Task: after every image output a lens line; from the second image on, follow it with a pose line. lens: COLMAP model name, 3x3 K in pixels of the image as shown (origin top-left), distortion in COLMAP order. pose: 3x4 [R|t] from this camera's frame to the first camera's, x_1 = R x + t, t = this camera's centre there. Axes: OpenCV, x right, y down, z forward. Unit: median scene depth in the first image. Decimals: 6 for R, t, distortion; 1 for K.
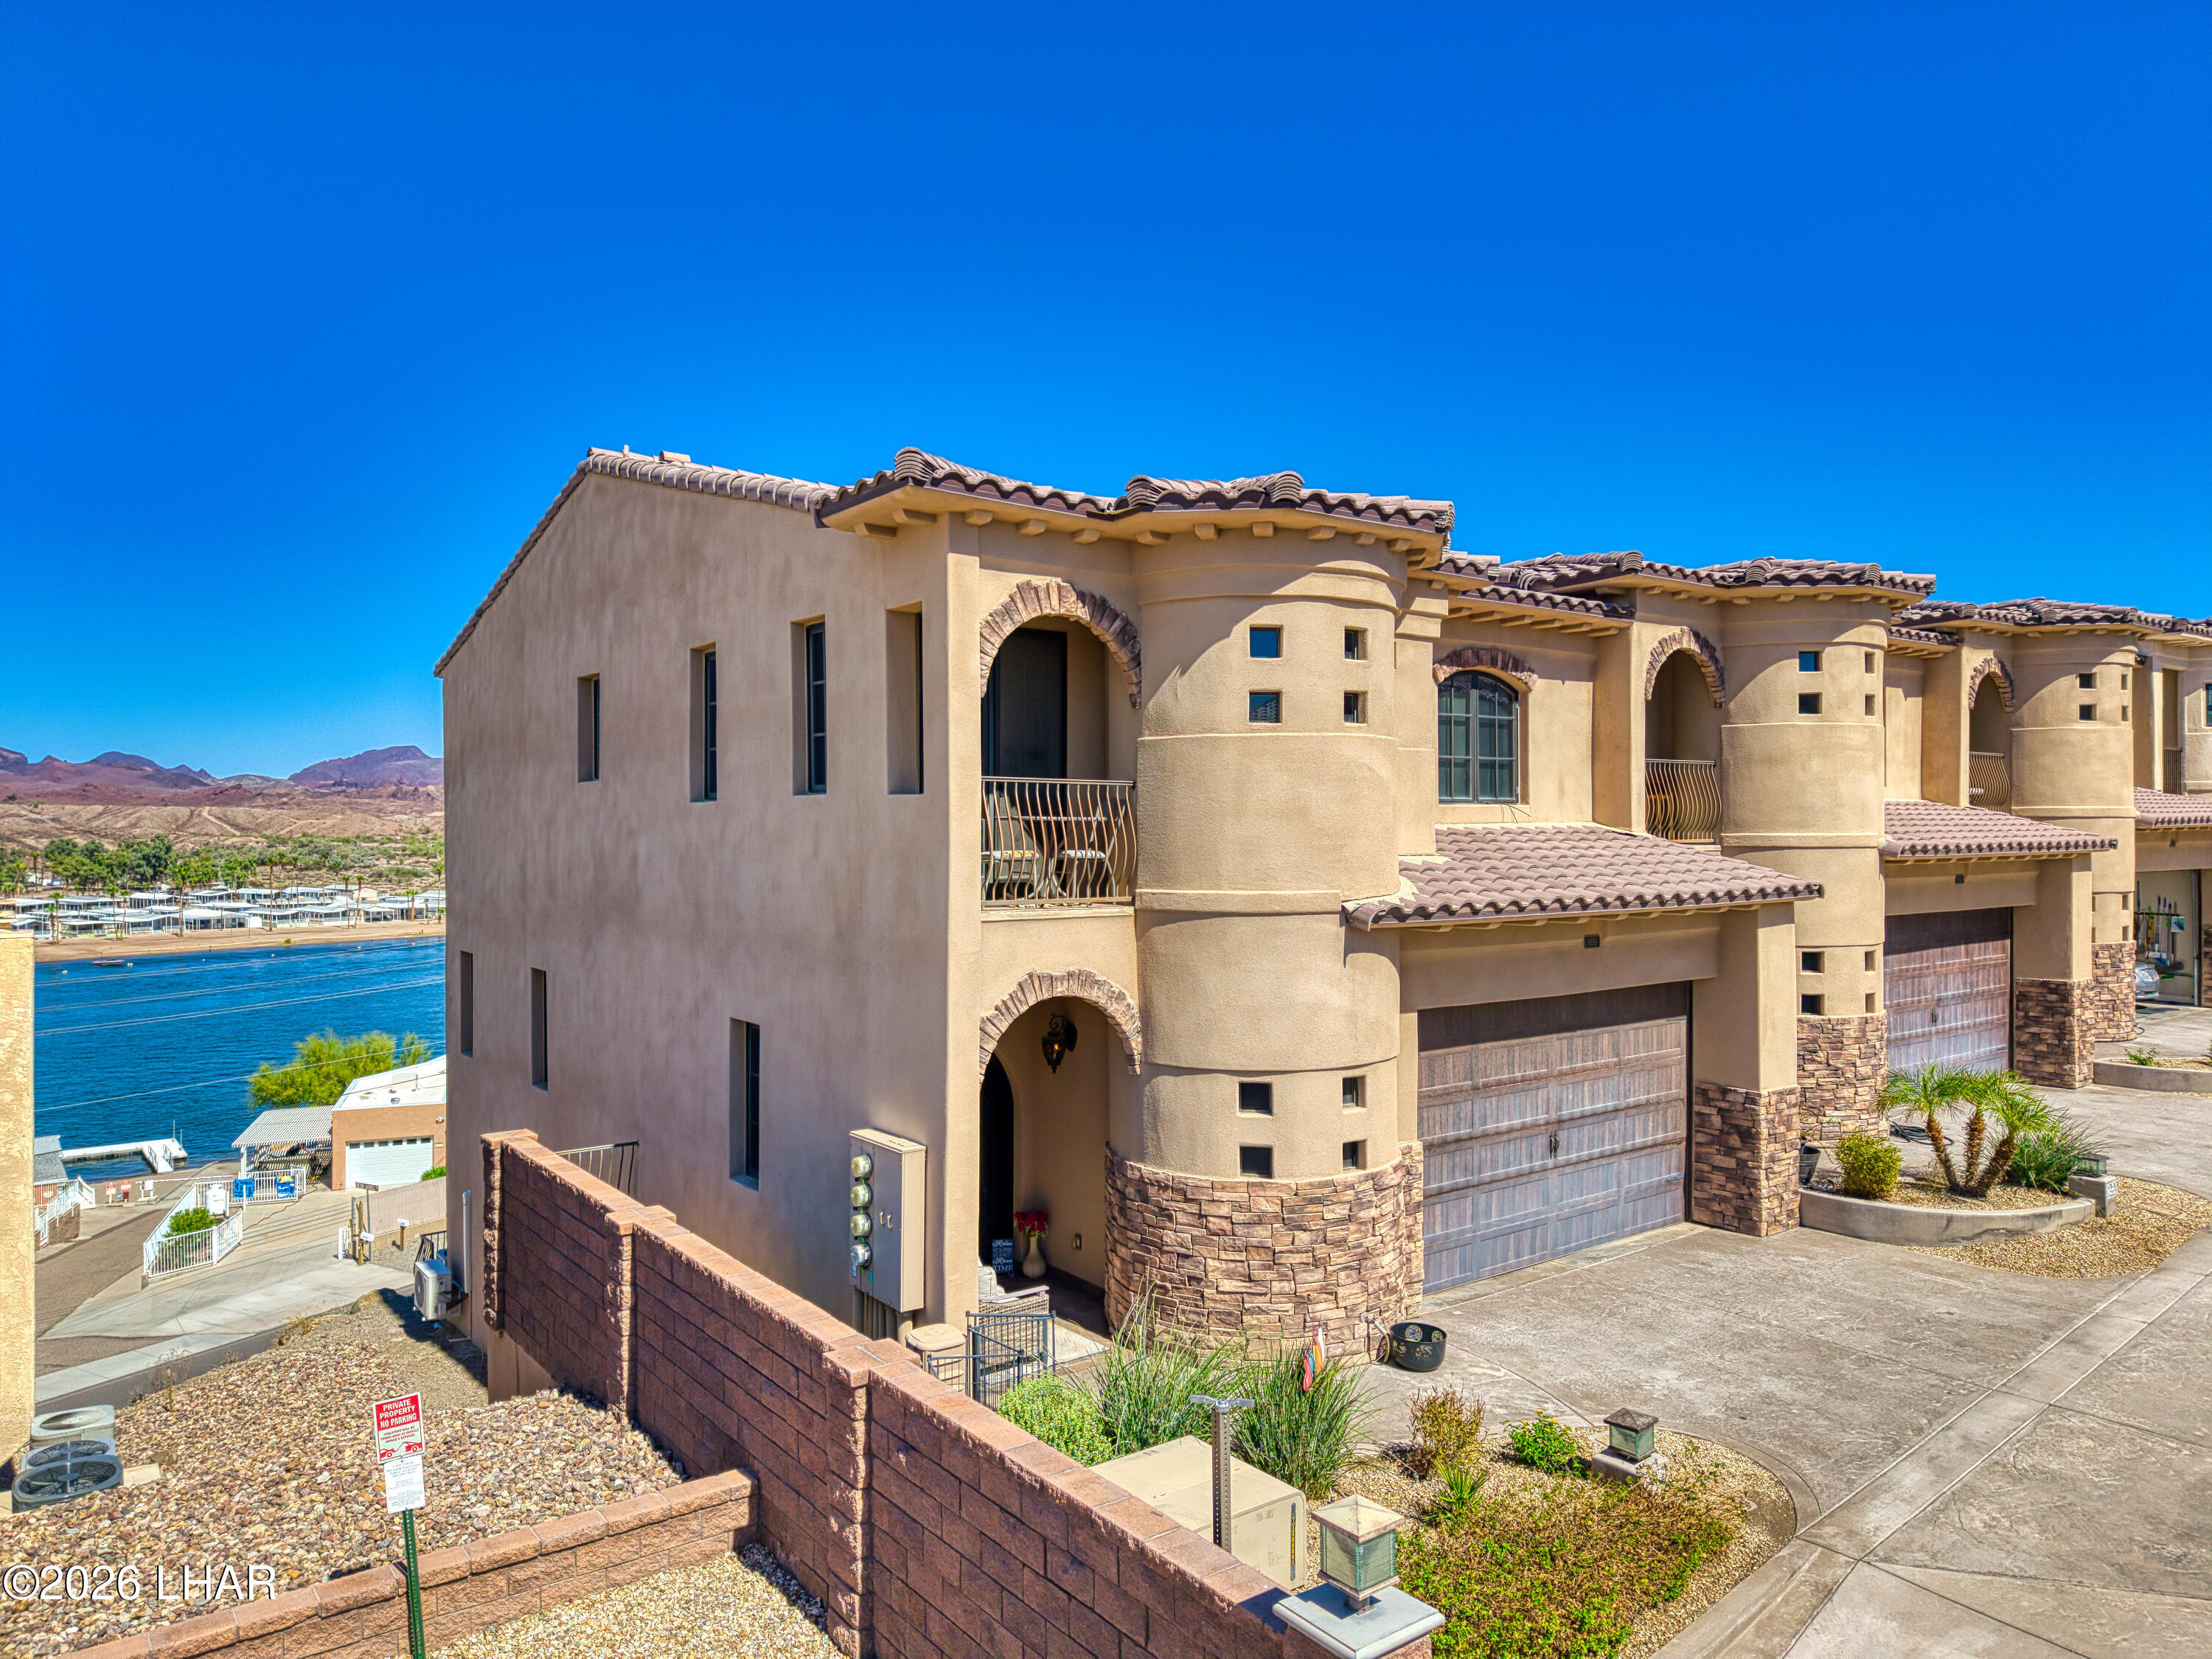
lens RADIAL K [[1479.0, 0, 1106.0], [0, 1479.0, 829.5], [0, 0, 1]] dist [0.024863, -0.022677]
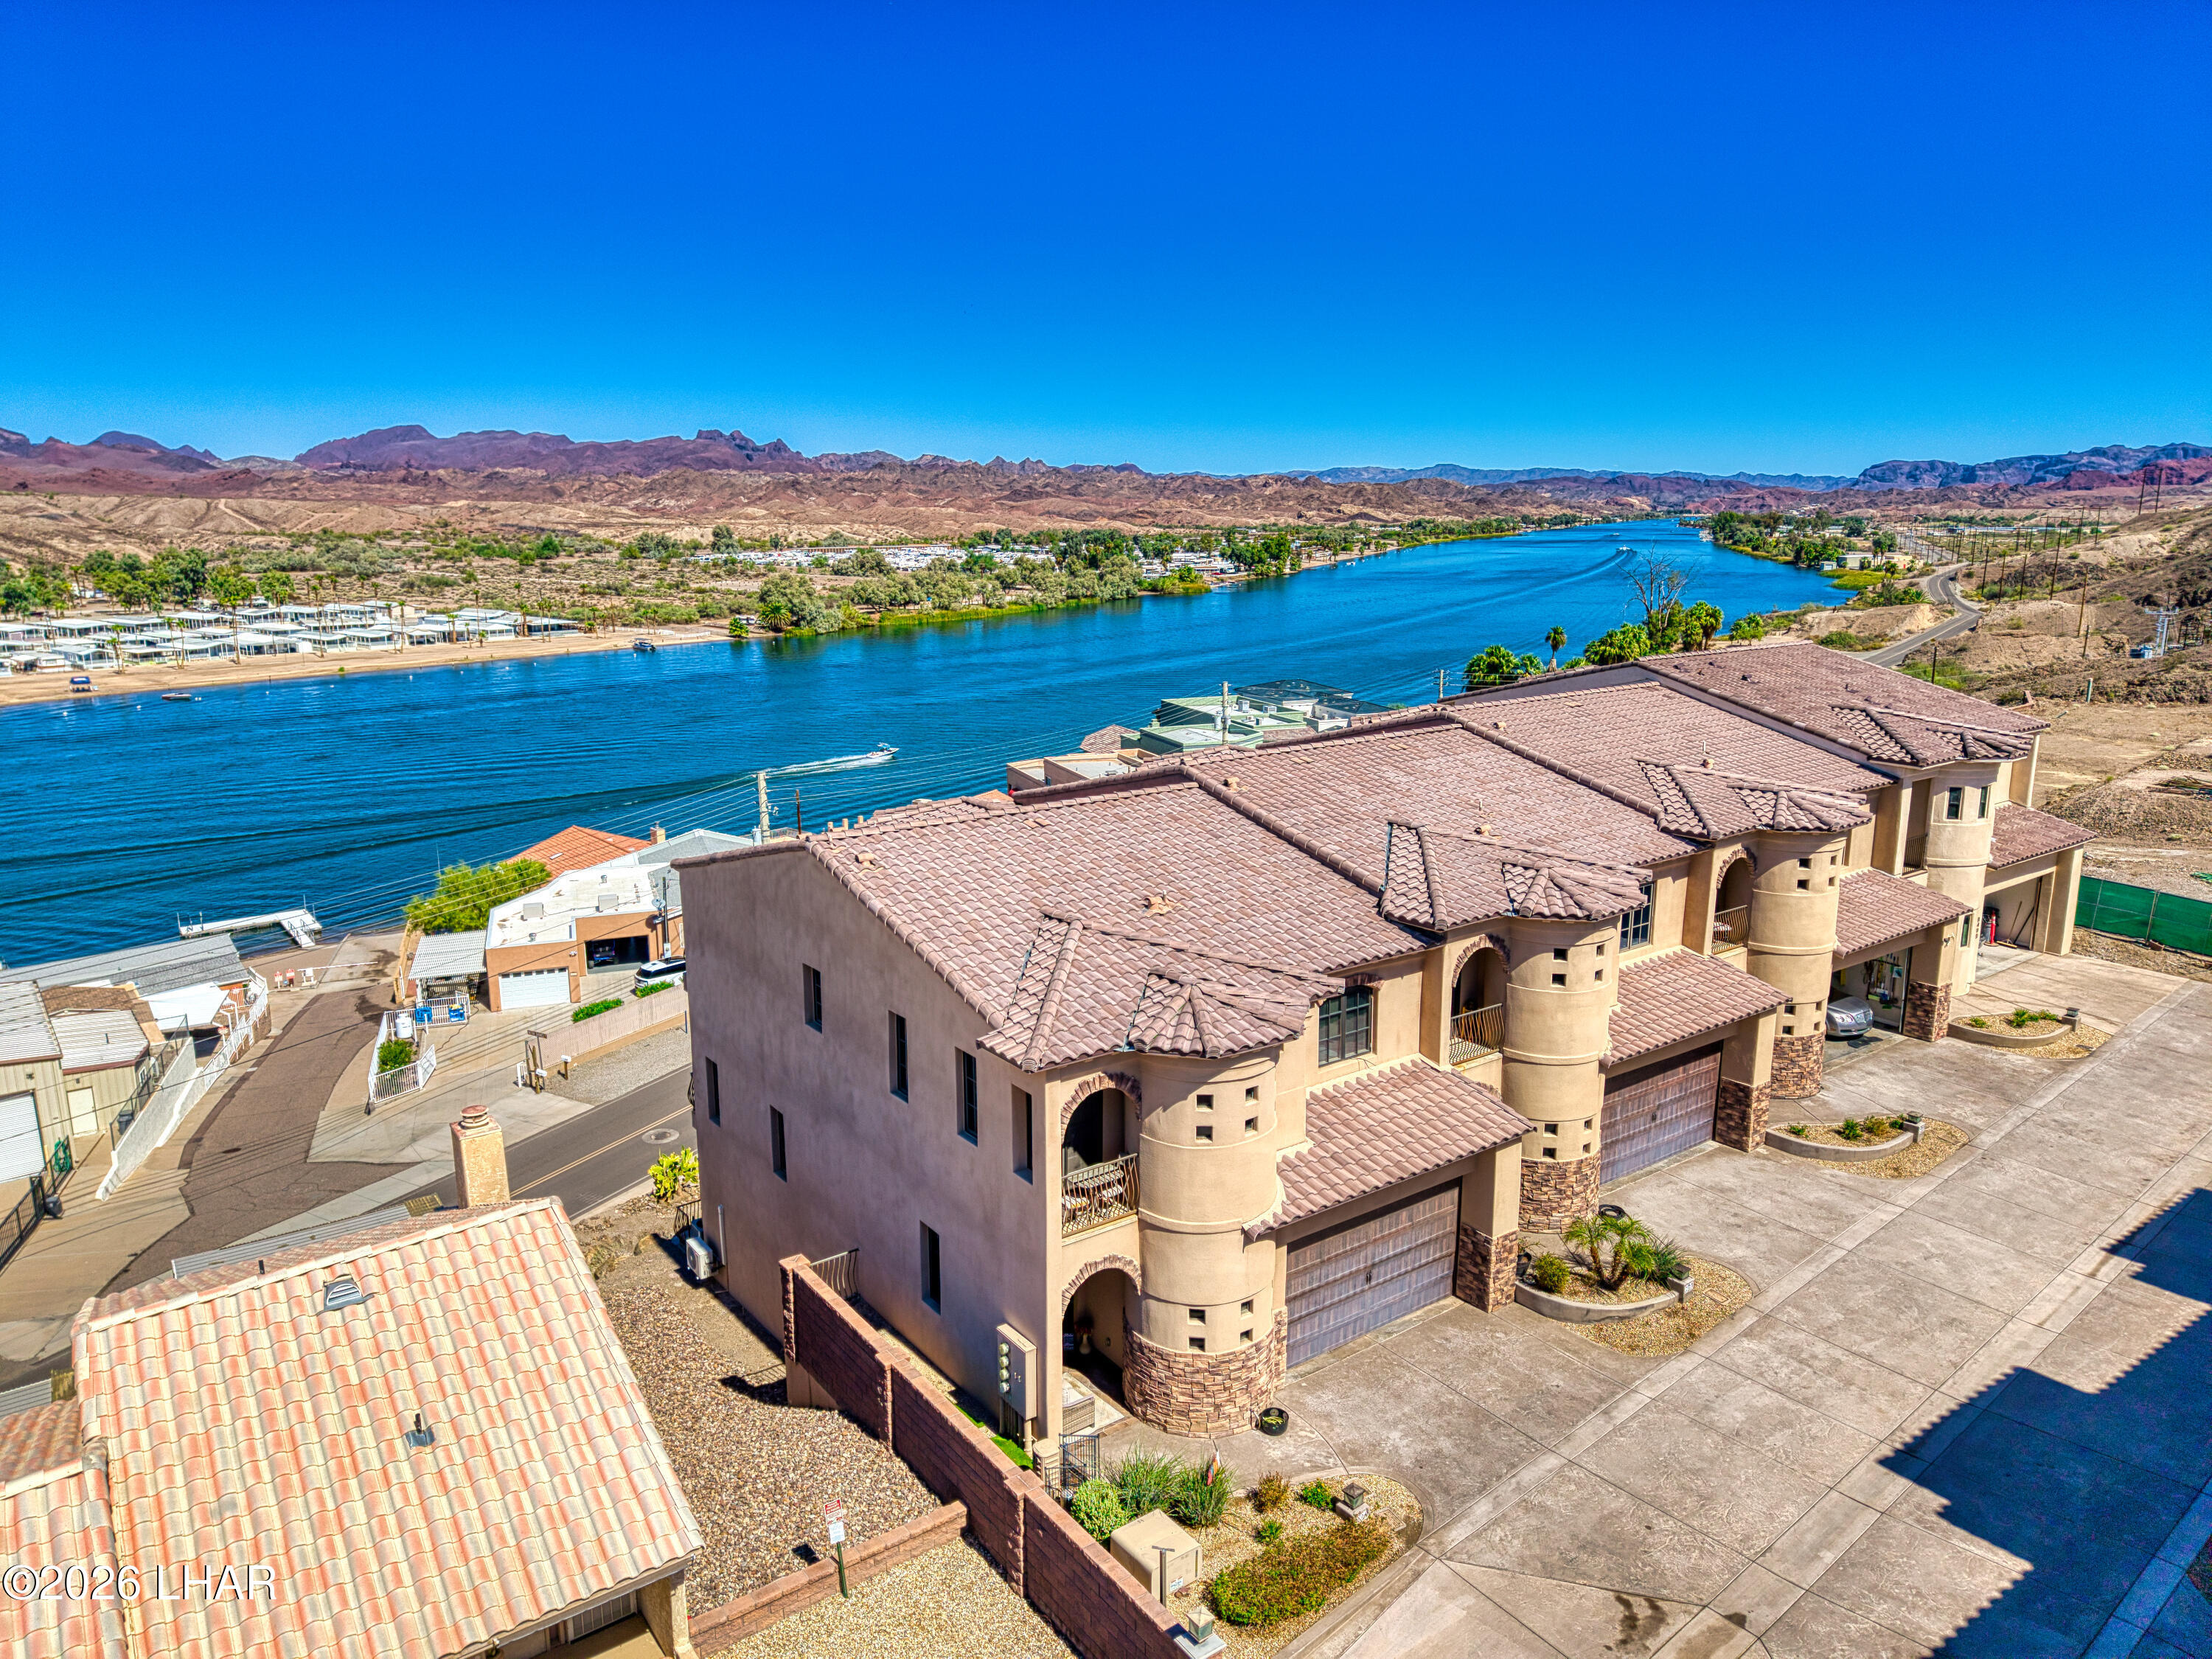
lens RADIAL K [[1479.0, 0, 1106.0], [0, 1479.0, 829.5], [0, 0, 1]] dist [0.024863, -0.022677]
pose [[0.999880, 0.002128, -0.015357, 0.004961], [0.001135, 0.977829, 0.209404, -0.706242], [0.015462, -0.209396, 0.977709, -0.671304]]
